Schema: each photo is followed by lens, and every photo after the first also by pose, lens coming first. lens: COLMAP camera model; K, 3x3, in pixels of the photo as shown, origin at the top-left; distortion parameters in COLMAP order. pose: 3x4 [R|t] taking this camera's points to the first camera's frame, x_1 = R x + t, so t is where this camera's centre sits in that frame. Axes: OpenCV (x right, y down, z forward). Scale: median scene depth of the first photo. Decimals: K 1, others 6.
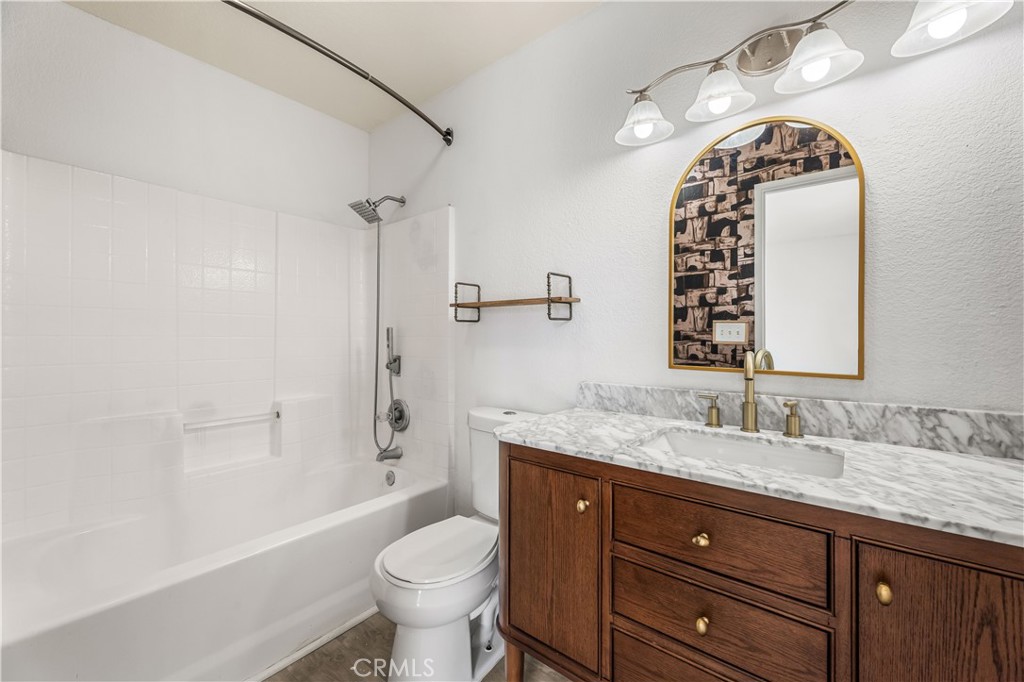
lens RADIAL K [[414.3, 0, 511.8], [0, 414.3, 337.1], [0, 0, 1]] dist [-0.000118, 0.000283]
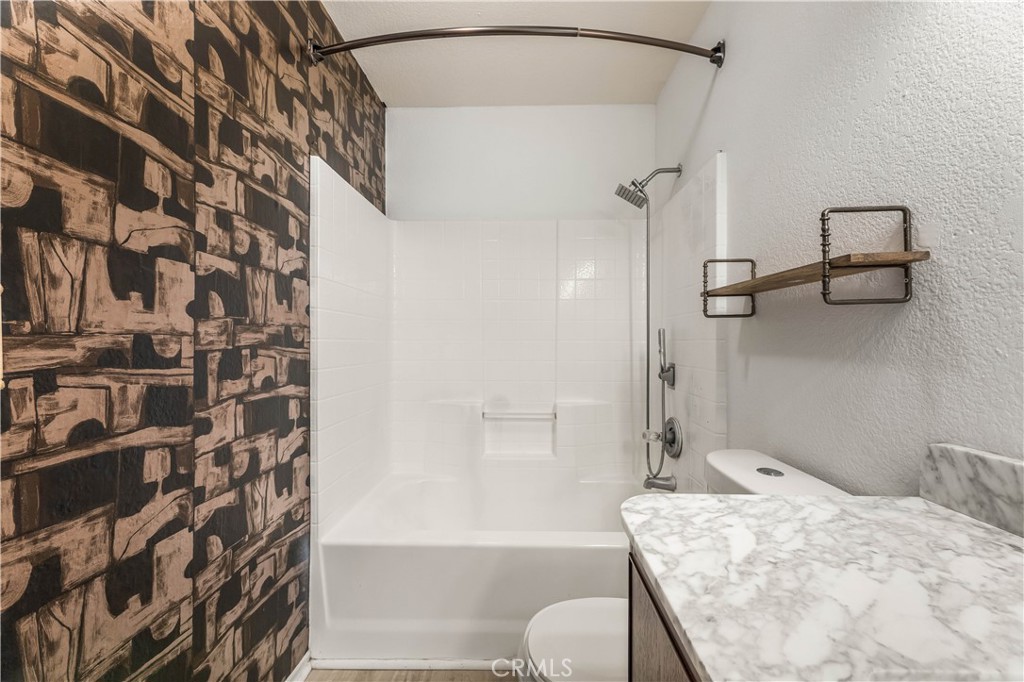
lens RADIAL K [[407.8, 0, 522.0], [0, 407.8, 343.7], [0, 0, 1]] dist [0.002605, 0.000200]
pose [[0.614120, 0.001847, -0.789210, 0.189801], [0.004895, 0.999969, 0.006150, 0.000120], [0.789197, -0.007640, 0.614092, 0.310693]]
